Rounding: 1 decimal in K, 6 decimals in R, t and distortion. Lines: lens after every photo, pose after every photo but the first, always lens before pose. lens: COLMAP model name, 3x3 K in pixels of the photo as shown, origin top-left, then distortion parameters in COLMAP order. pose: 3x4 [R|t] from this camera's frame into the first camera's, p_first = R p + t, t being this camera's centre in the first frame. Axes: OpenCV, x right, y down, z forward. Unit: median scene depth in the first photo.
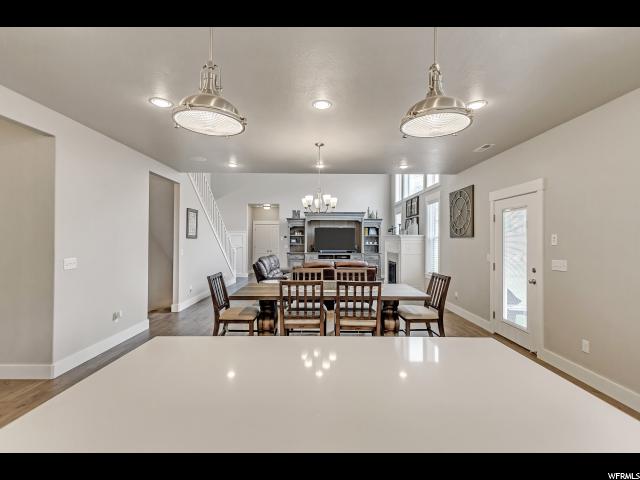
lens RADIAL K [[299.2, 0, 320.5], [0, 299.2, 237.2], [0, 0, 1]] dist [0.001914, 0.000298]
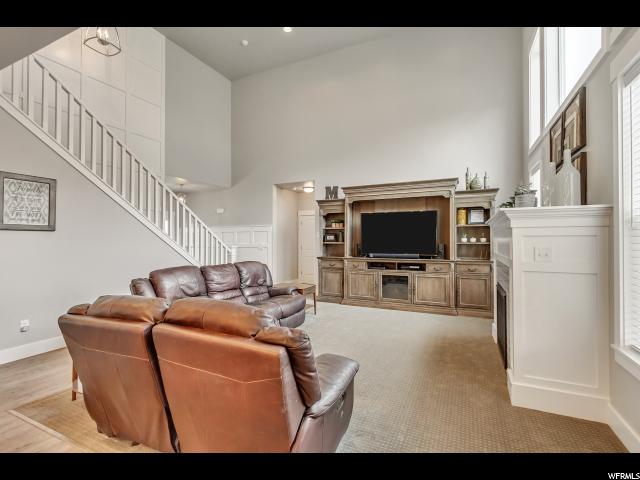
lens RADIAL K [[303.7, 0, 320.9], [0, 303.7, 237.5], [0, 0, 1]] dist [0.001346, 0.000140]
pose [[0.900098, -0.013993, -0.435463, 0.164009], [0.013544, 0.999900, -0.004135, 0.014634], [0.435477, -0.002176, 0.900197, 0.450754]]
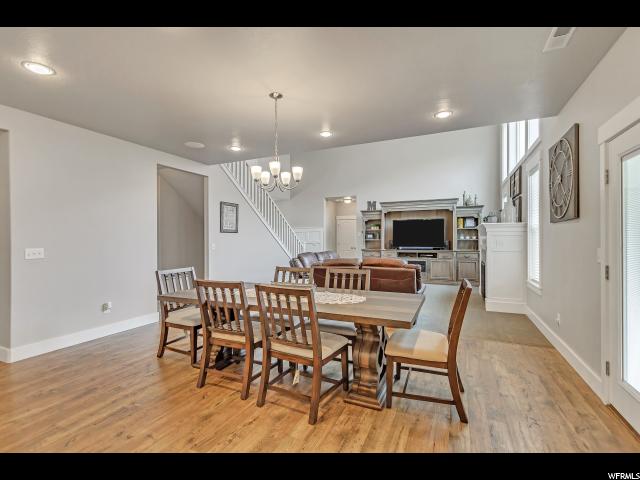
lens RADIAL K [[299.2, 0, 320.5], [0, 299.2, 237.2], [0, 0, 1]] dist [0.001914, 0.000298]
pose [[0.907121, -0.012290, -0.420690, 0.151996], [0.013502, 0.999909, -0.000098, 0.013630], [0.420653, -0.005591, 0.907204, 0.144961]]
